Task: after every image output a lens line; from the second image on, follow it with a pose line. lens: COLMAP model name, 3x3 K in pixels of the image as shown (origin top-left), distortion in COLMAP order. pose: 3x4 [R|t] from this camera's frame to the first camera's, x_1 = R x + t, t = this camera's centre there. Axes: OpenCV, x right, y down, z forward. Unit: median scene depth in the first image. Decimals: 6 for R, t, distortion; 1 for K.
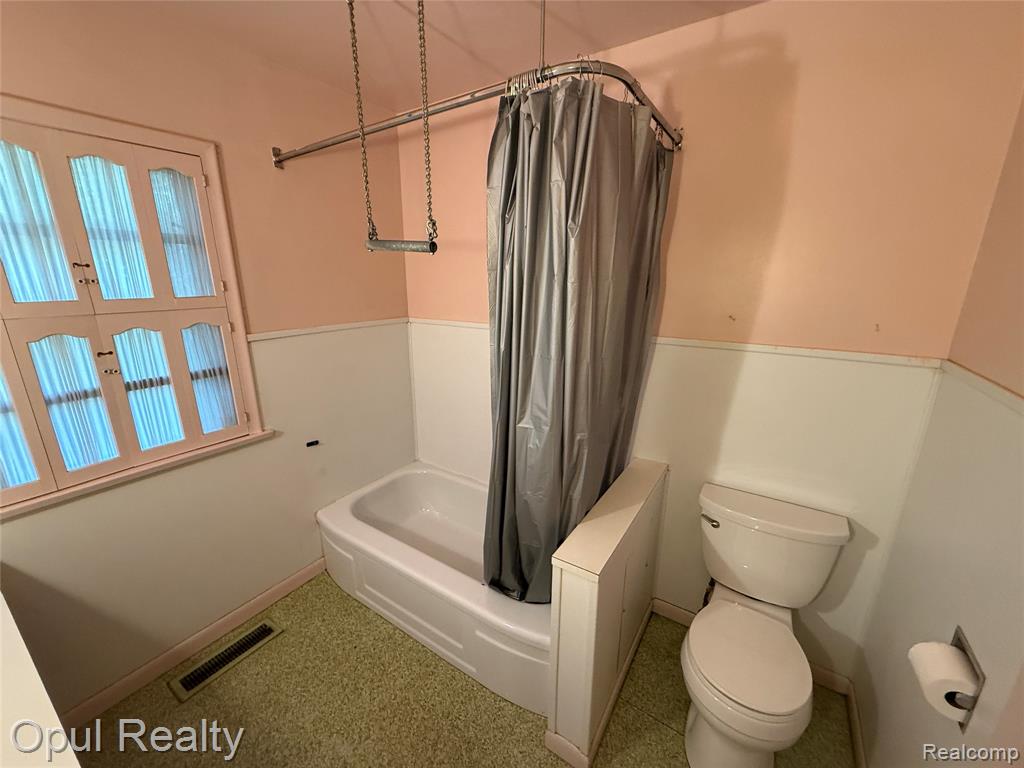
lens RADIAL K [[406.0, 0, 509.0], [0, 406.0, 386.2], [0, 0, 1]] dist [-0.000748, -0.000084]
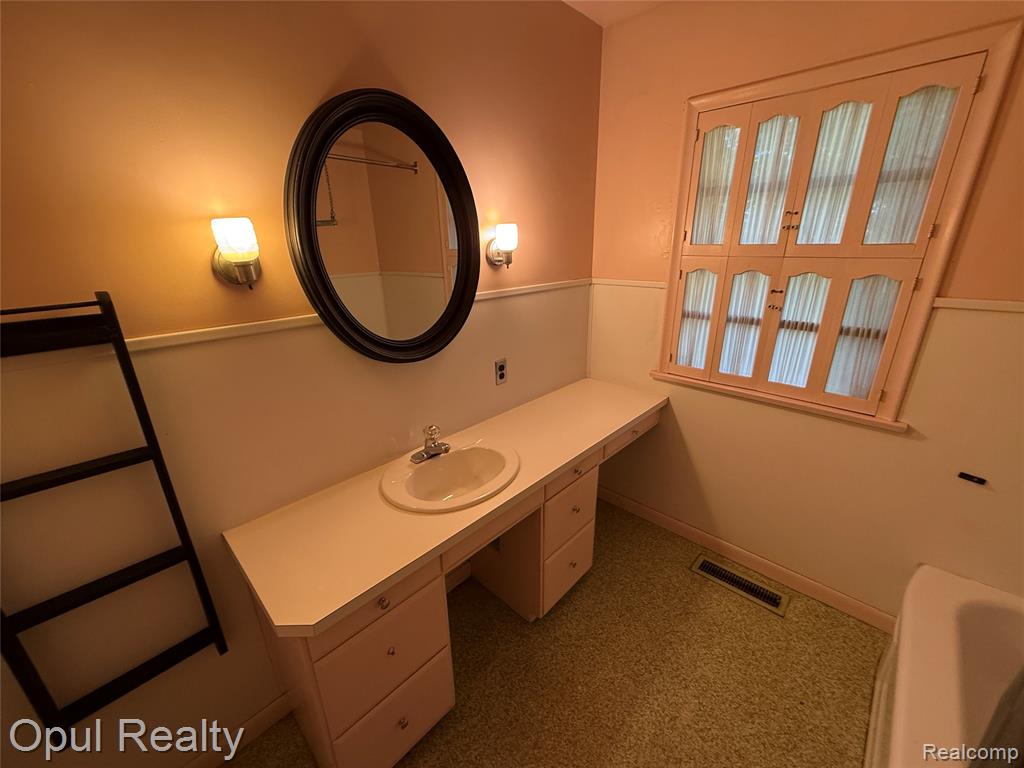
lens RADIAL K [[410.1, 0, 490.0], [0, 410.1, 379.2], [0, 0, 1]] dist [-0.000154, -0.000214]
pose [[-0.209465, 0.336545, -0.918075, 0.302288], [-0.221076, 0.898292, 0.379733, -0.105471], [0.952497, 0.282505, -0.113759, 0.371178]]
